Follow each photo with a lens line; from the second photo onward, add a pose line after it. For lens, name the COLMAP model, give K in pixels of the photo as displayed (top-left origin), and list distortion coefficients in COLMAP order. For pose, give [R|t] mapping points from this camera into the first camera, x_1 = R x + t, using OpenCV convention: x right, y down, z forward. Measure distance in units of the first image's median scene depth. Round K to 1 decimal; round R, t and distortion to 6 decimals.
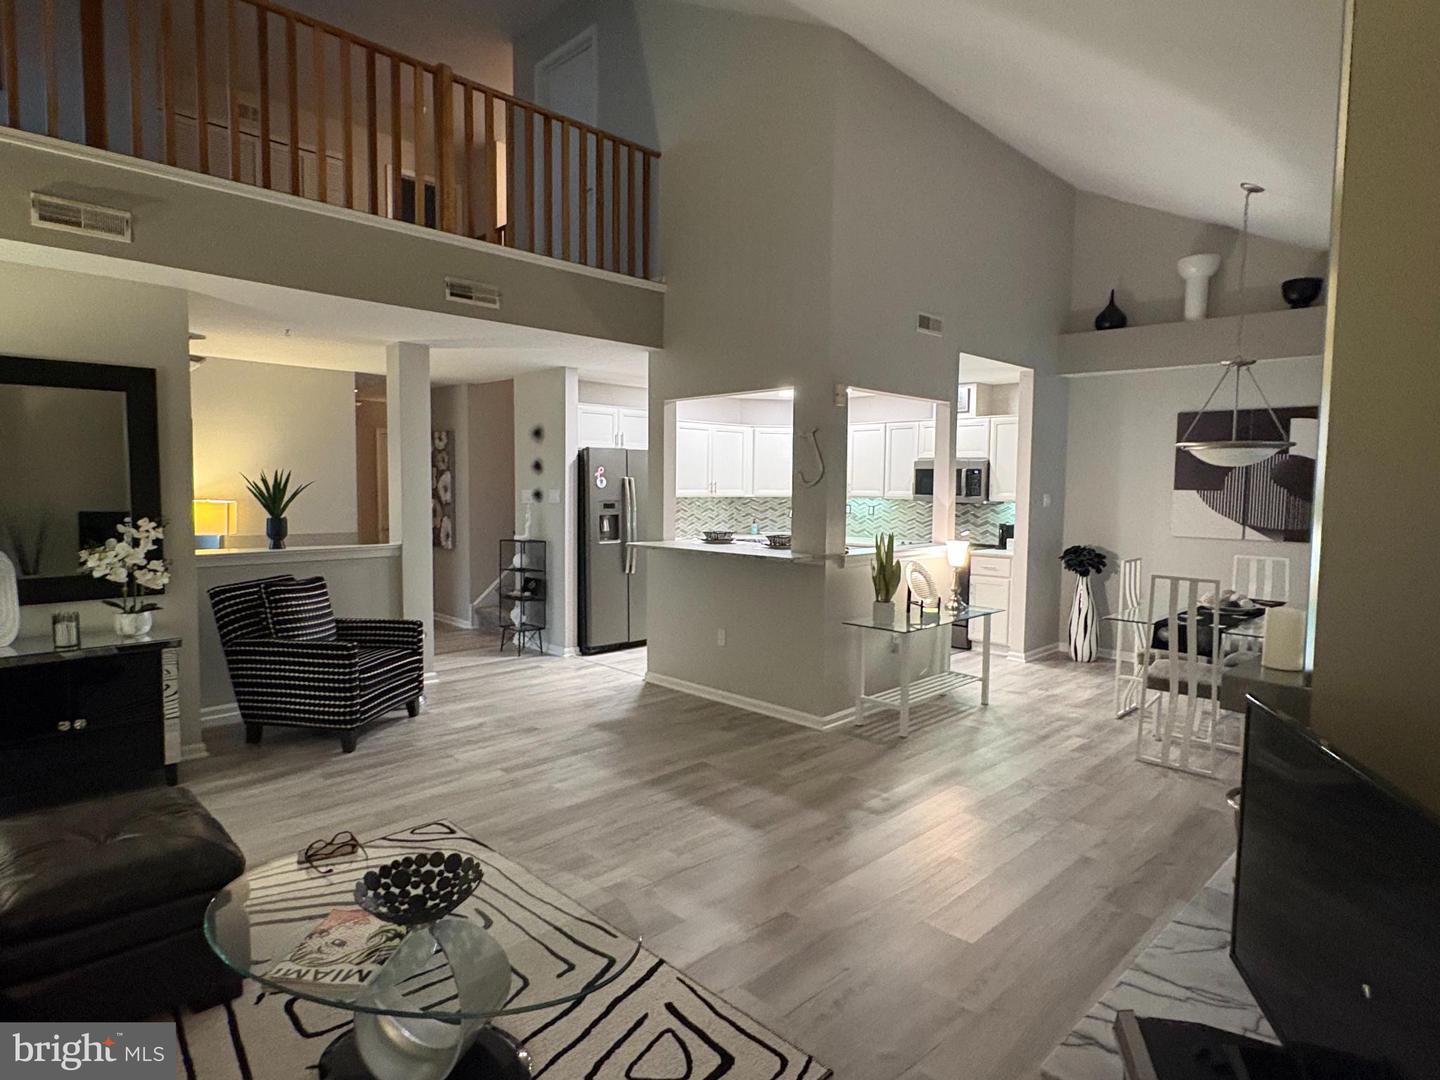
lens RADIAL K [[800.1, 0, 728.3], [0, 800.1, 537.3], [0, 0, 1]] dist [-0.000982, 0.000395]
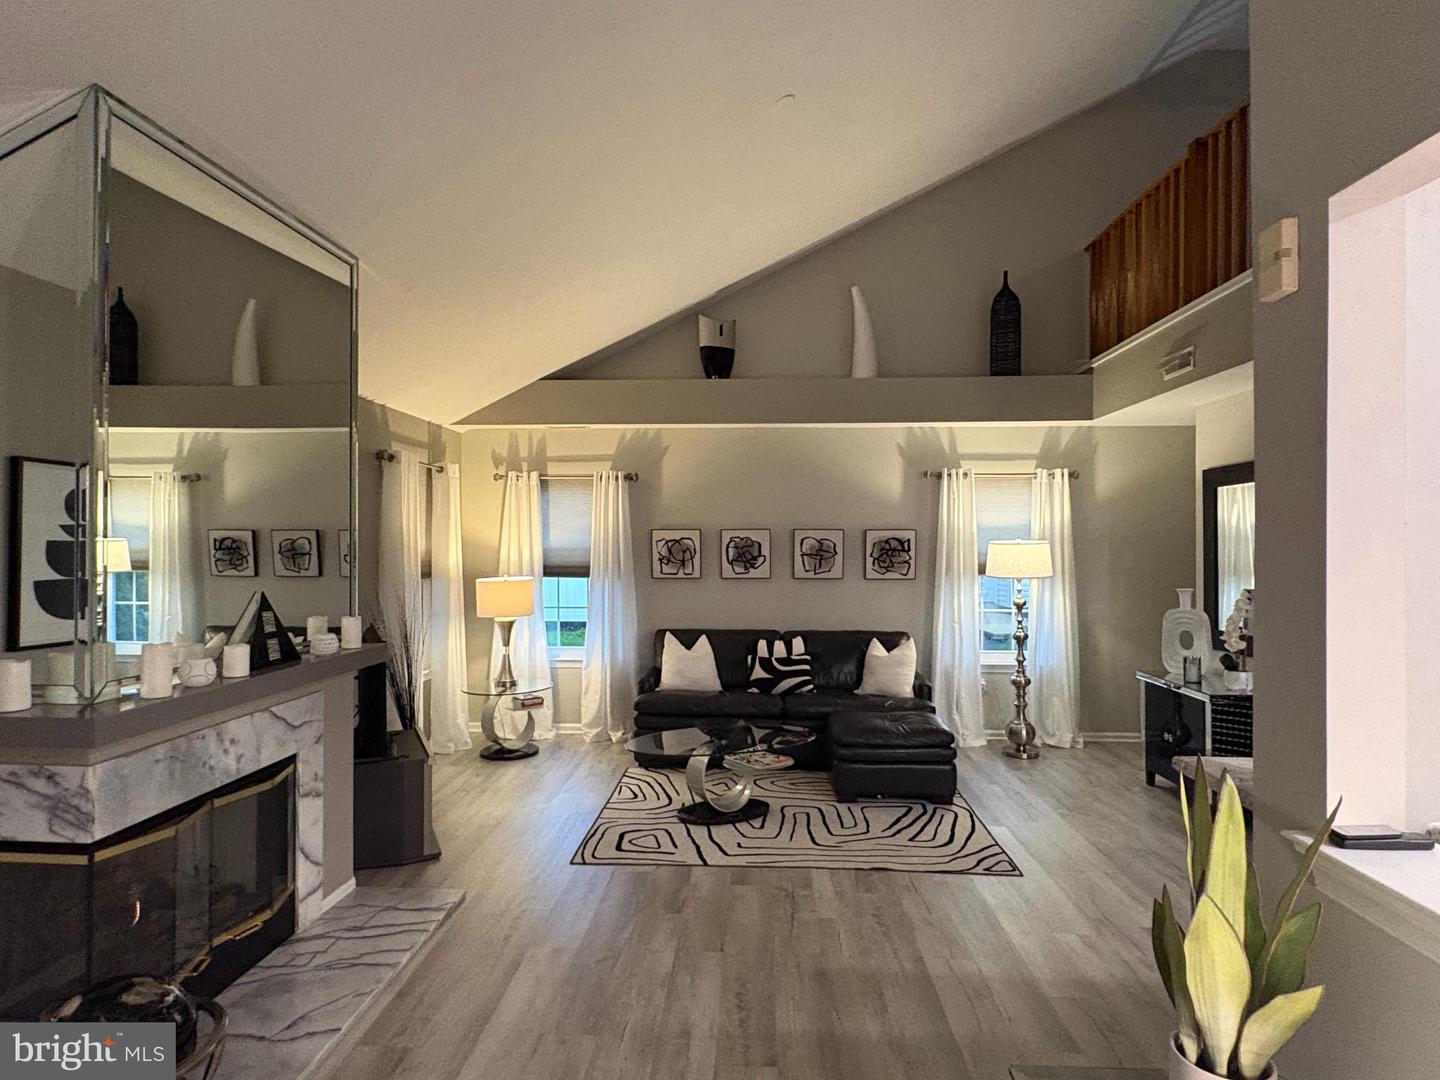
lens RADIAL K [[799.3, 0, 720.0], [0, 799.3, 540.0], [0, 0, 1]] dist [-0.002736, 0.000543]
pose [[-0.743800, -0.018387, -0.668150, 0.397244], [-0.056721, 0.997752, 0.035686, -0.062995], [0.665992, 0.064441, -0.743171, 0.900423]]
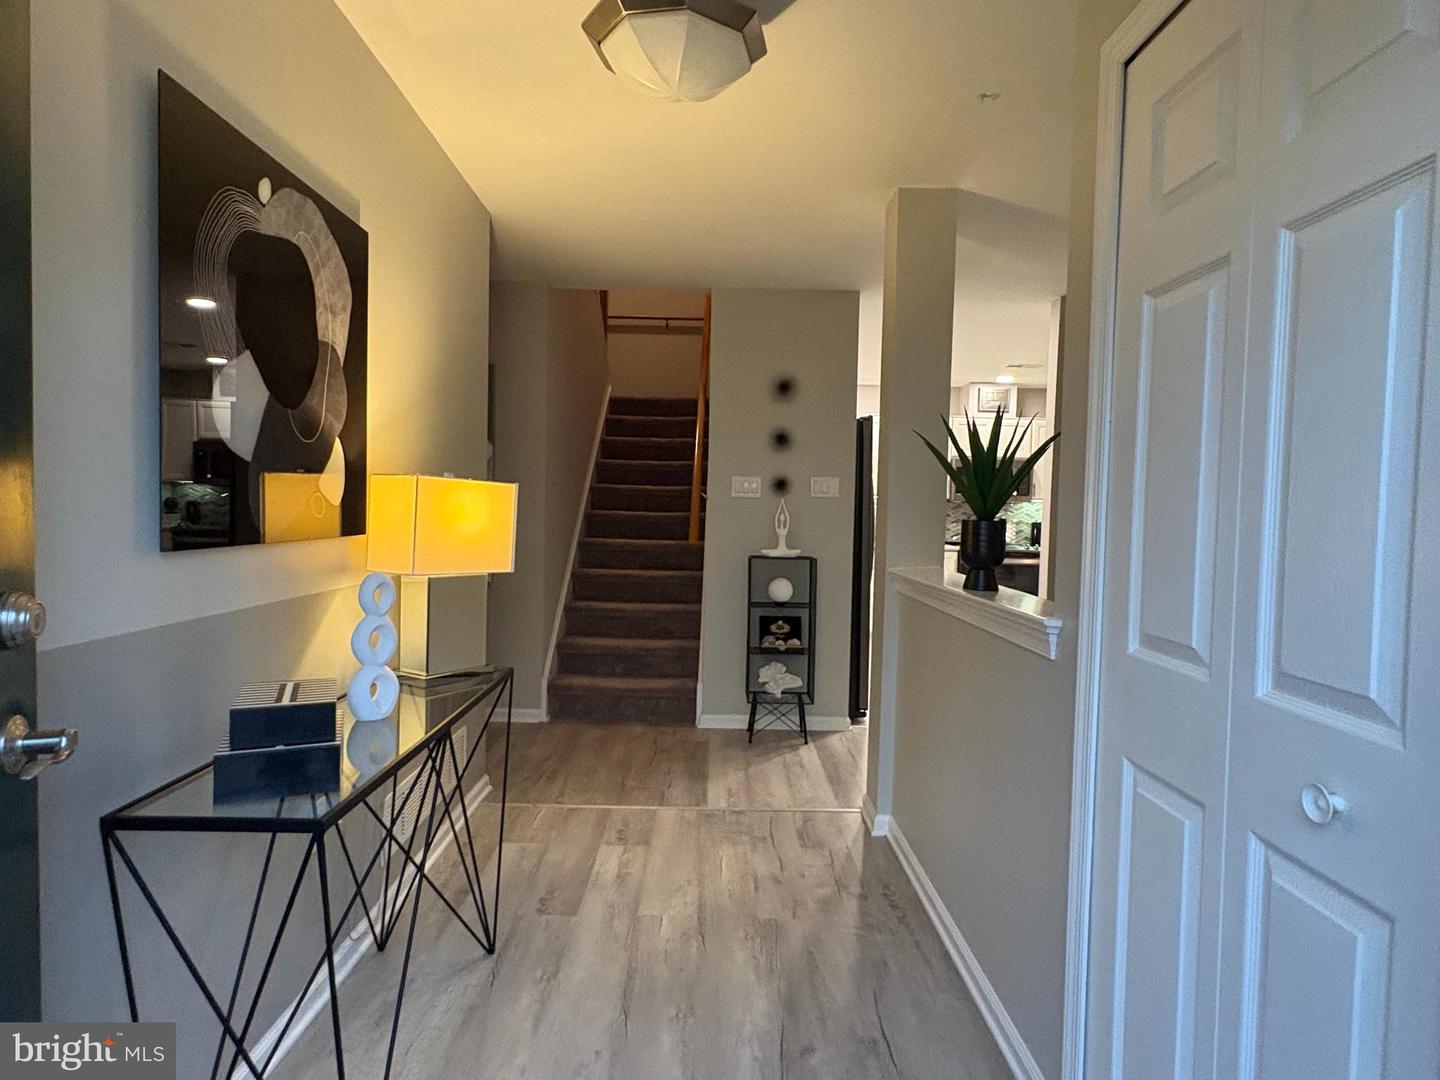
lens RADIAL K [[800.1, 0, 718.8], [0, 800.1, 539.3], [0, 0, 1]] dist [-0.002045, 0.002169]
pose [[0.706305, -0.027032, 0.707391, -0.876474], [0.033414, 0.999430, 0.004829, -0.017780], [-0.707119, 0.020226, 0.706806, 0.712905]]
